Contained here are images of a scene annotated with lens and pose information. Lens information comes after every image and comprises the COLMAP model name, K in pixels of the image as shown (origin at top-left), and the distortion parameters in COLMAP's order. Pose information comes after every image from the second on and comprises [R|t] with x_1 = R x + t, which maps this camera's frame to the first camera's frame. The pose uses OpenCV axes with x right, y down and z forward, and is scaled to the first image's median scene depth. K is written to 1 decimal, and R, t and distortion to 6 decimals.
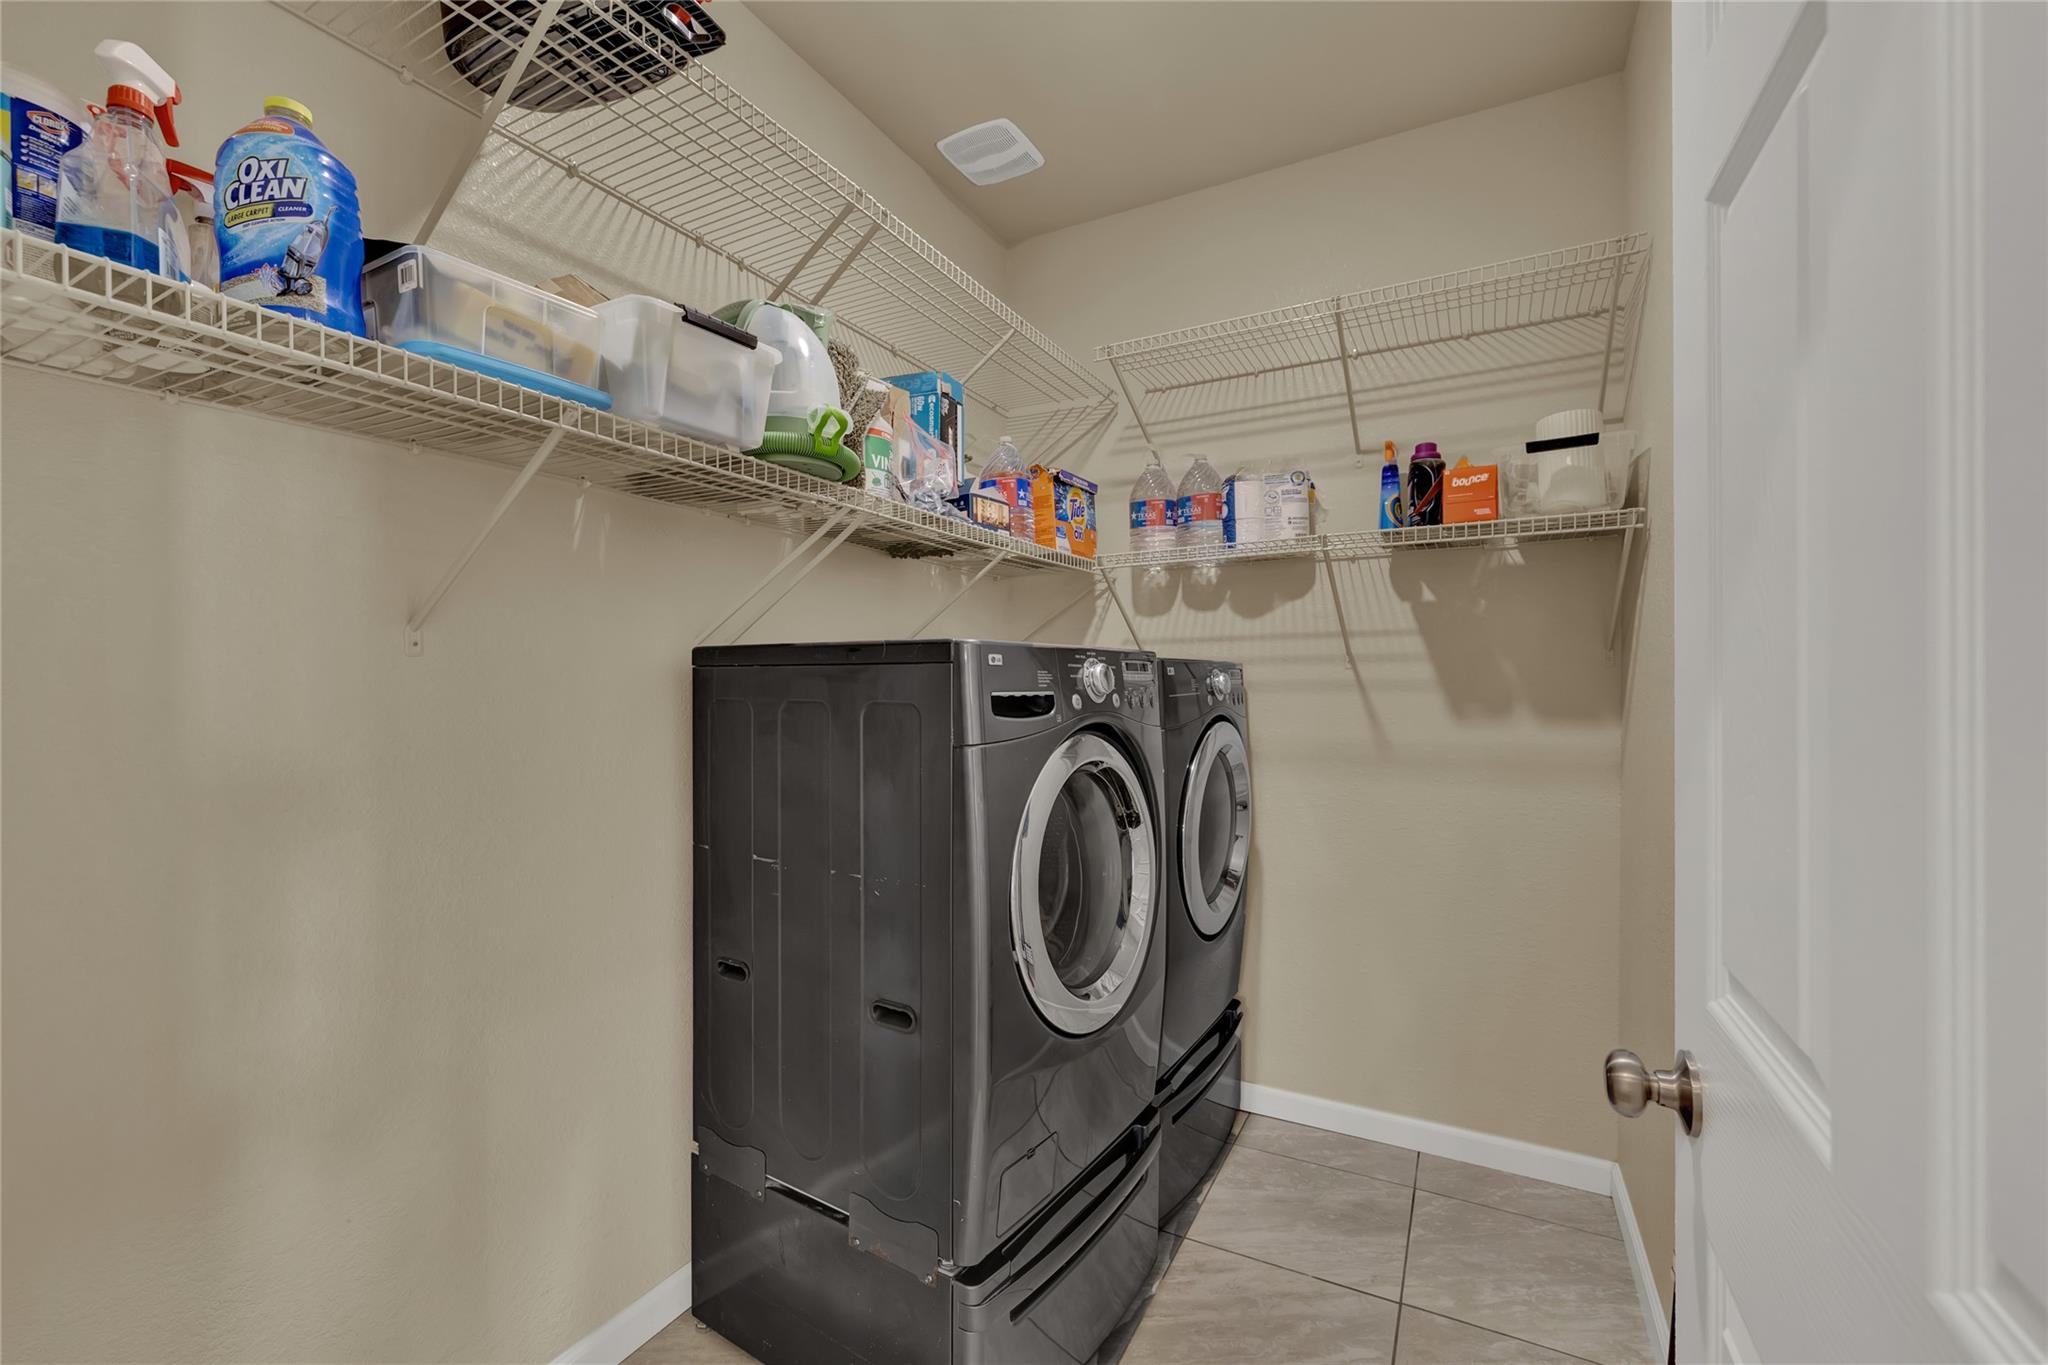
lens RADIAL K [[866.0, 0, 1012.9], [0, 866.0, 683.1], [0, 0, 1]] dist [-0.008868, 0.001697]
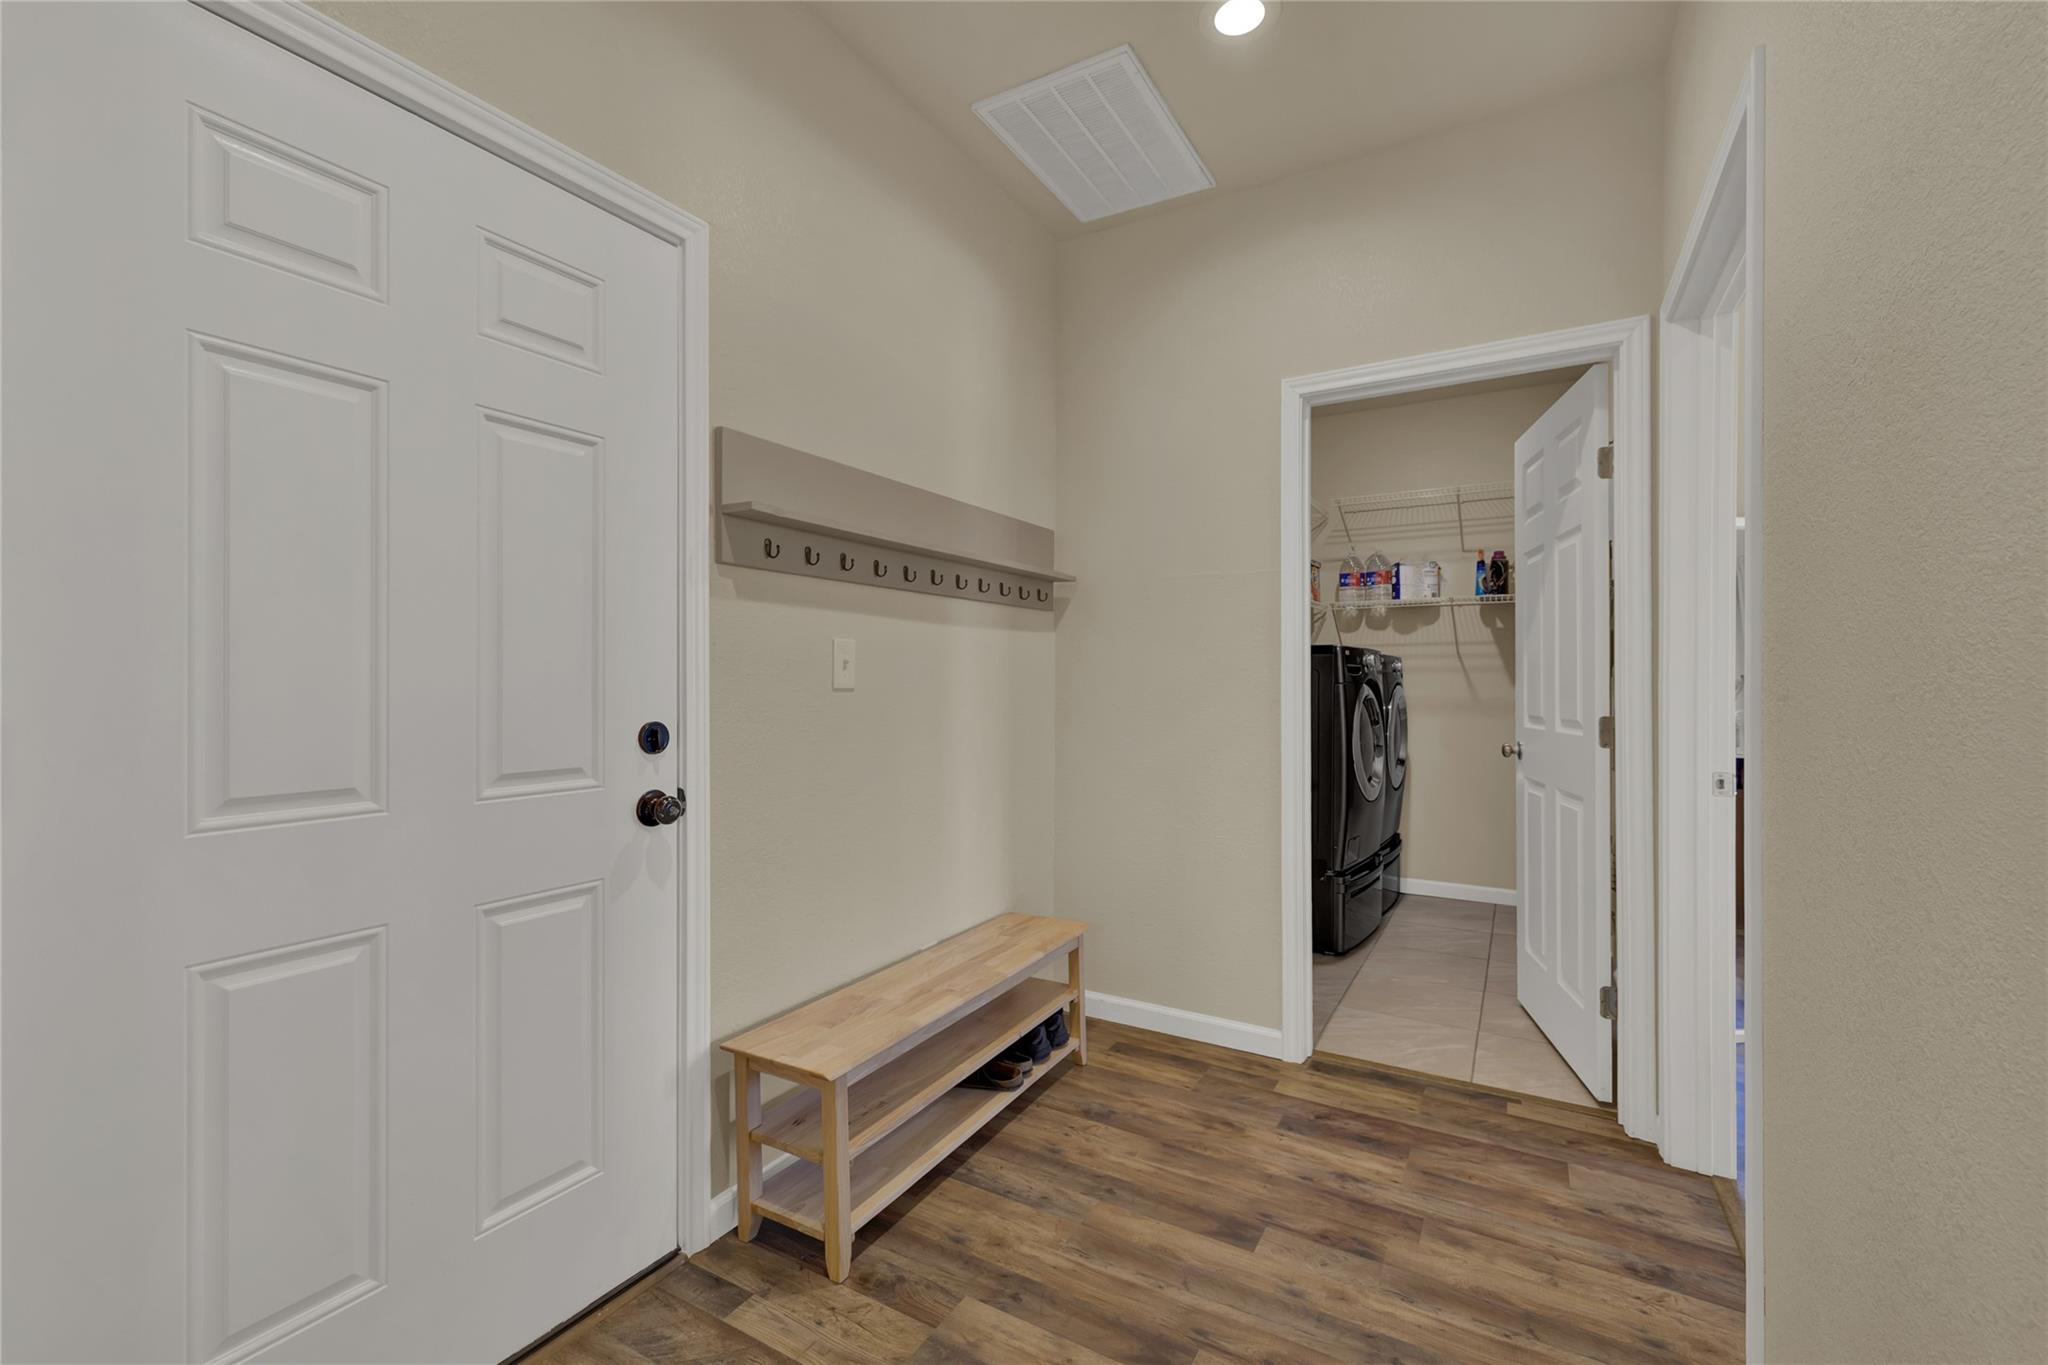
lens RADIAL K [[866.0, 0, 1034.7], [0, 866.0, 676.0], [0, 0, 1]] dist [-0.008868, 0.001697]
pose [[0.999684, 0.005346, -0.024574, -0.520714], [-0.005732, 0.999861, -0.015677, 0.053291], [0.024487, 0.015813, 0.999575, -0.977312]]
